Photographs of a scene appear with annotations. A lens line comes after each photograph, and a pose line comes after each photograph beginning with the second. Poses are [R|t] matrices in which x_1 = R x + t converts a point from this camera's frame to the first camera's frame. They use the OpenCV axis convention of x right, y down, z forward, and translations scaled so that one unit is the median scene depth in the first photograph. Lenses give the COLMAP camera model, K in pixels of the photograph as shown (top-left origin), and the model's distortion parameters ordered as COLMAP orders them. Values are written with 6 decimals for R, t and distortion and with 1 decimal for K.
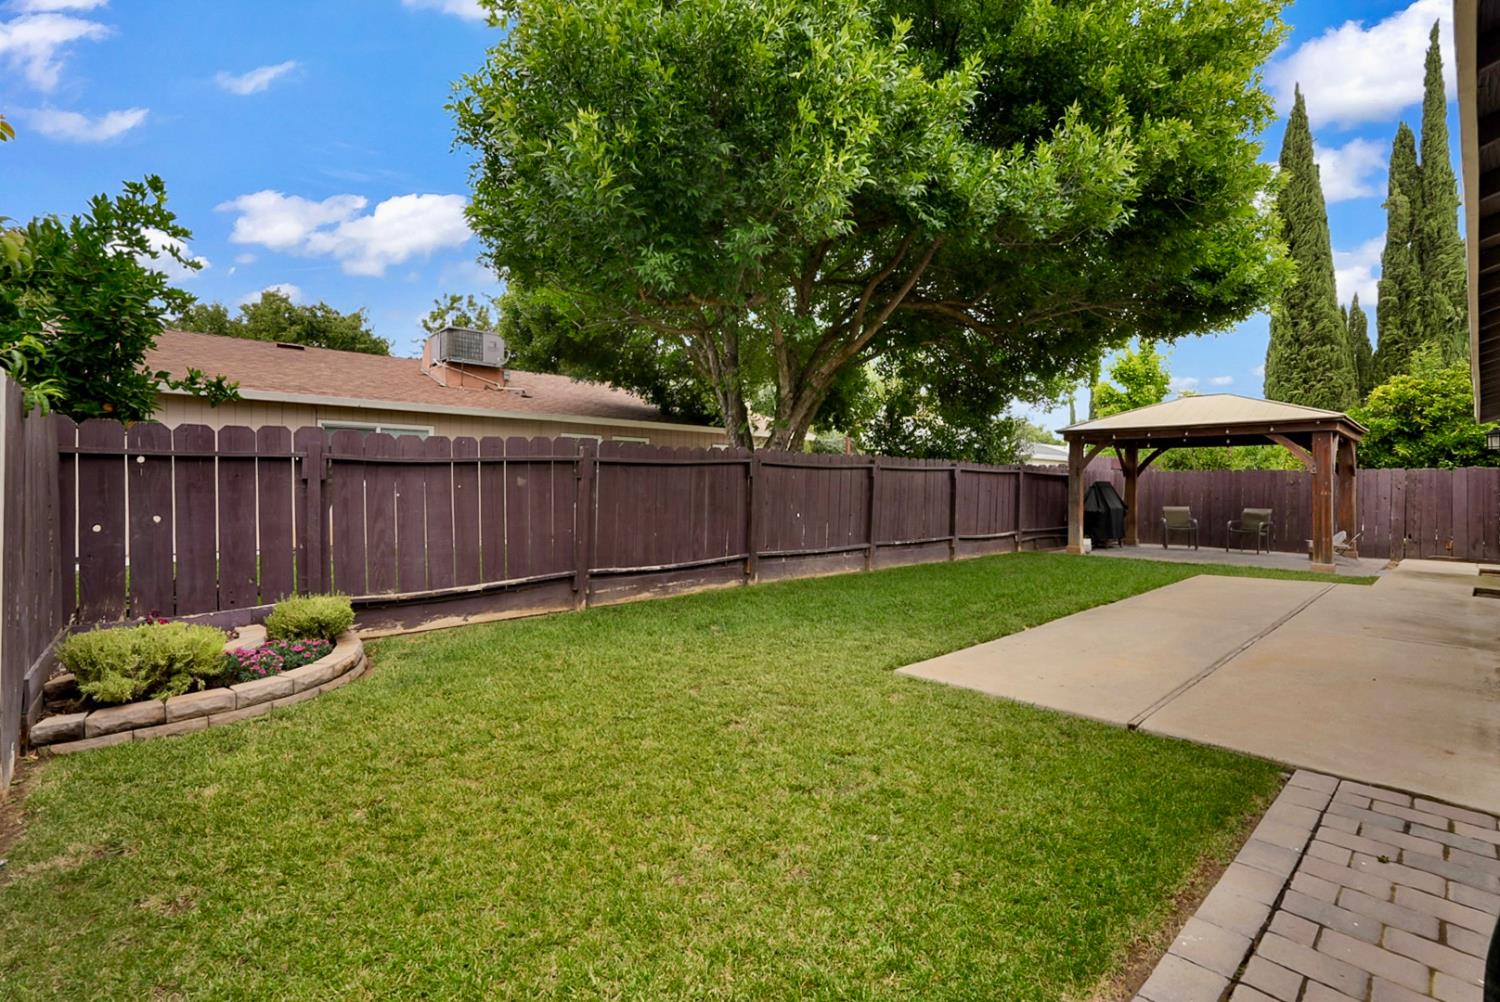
lens RADIAL K [[665.5, 0, 747.6], [0, 665.5, 489.2], [0, 0, 1]] dist [-0.004801, 0.000702]
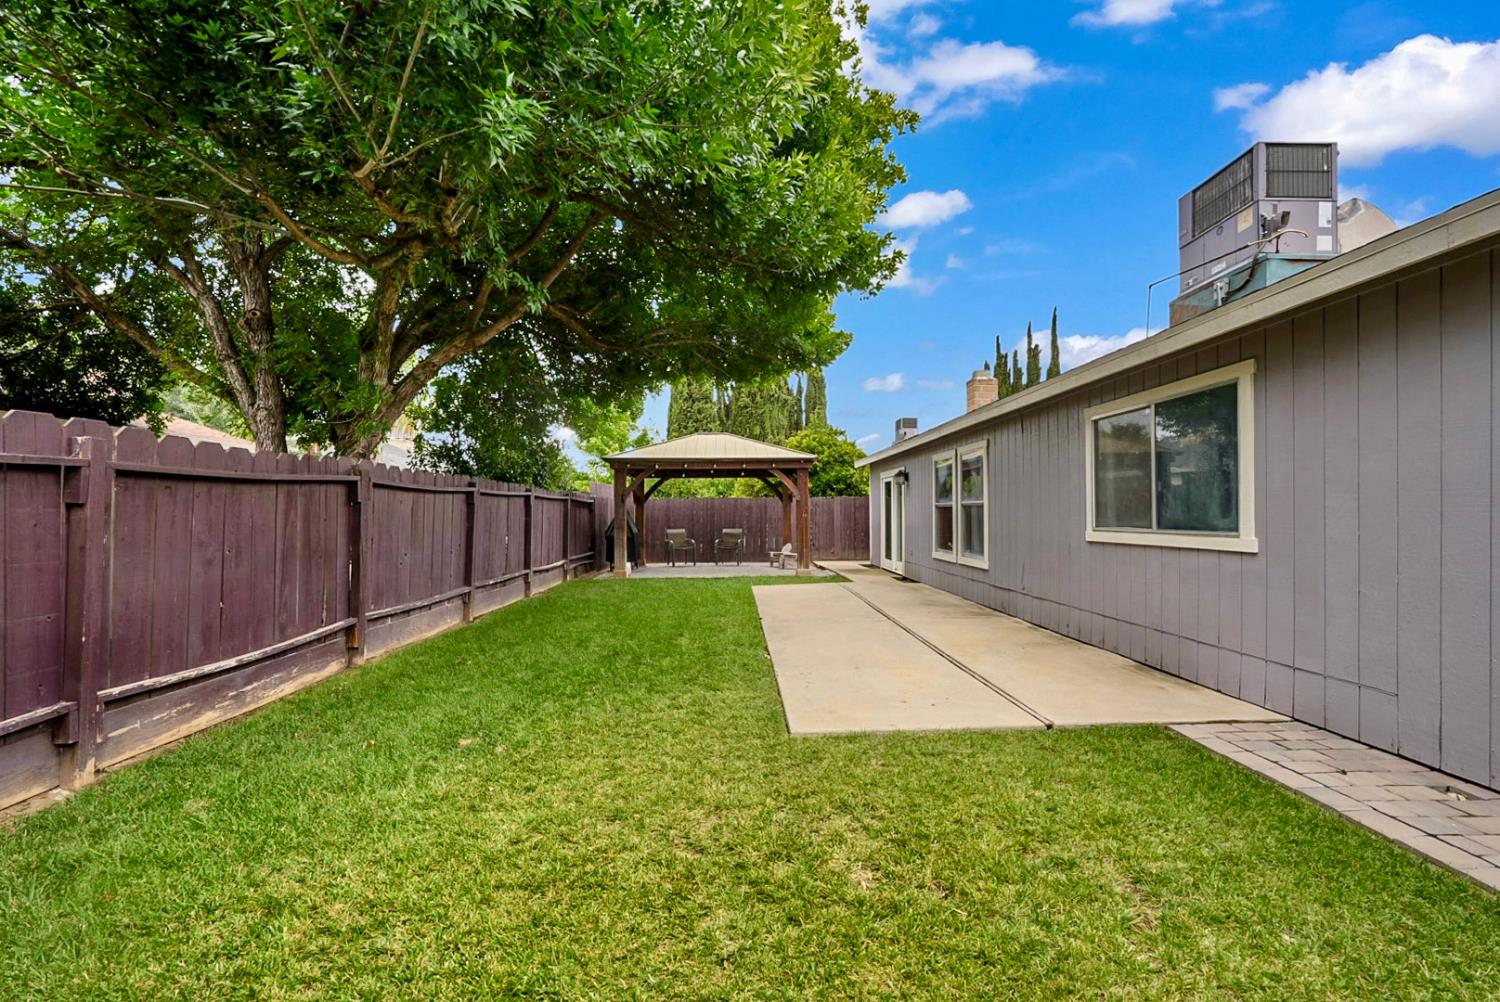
lens RADIAL K [[665.5, 0, 749.2], [0, 665.5, 507.8], [0, 0, 1]] dist [-0.004801, 0.000702]
pose [[0.659022, -0.006319, 0.752097, -0.211112], [0.017084, 0.999832, -0.006569, -0.001944], [-0.751930, 0.017178, 0.659019, 0.235165]]
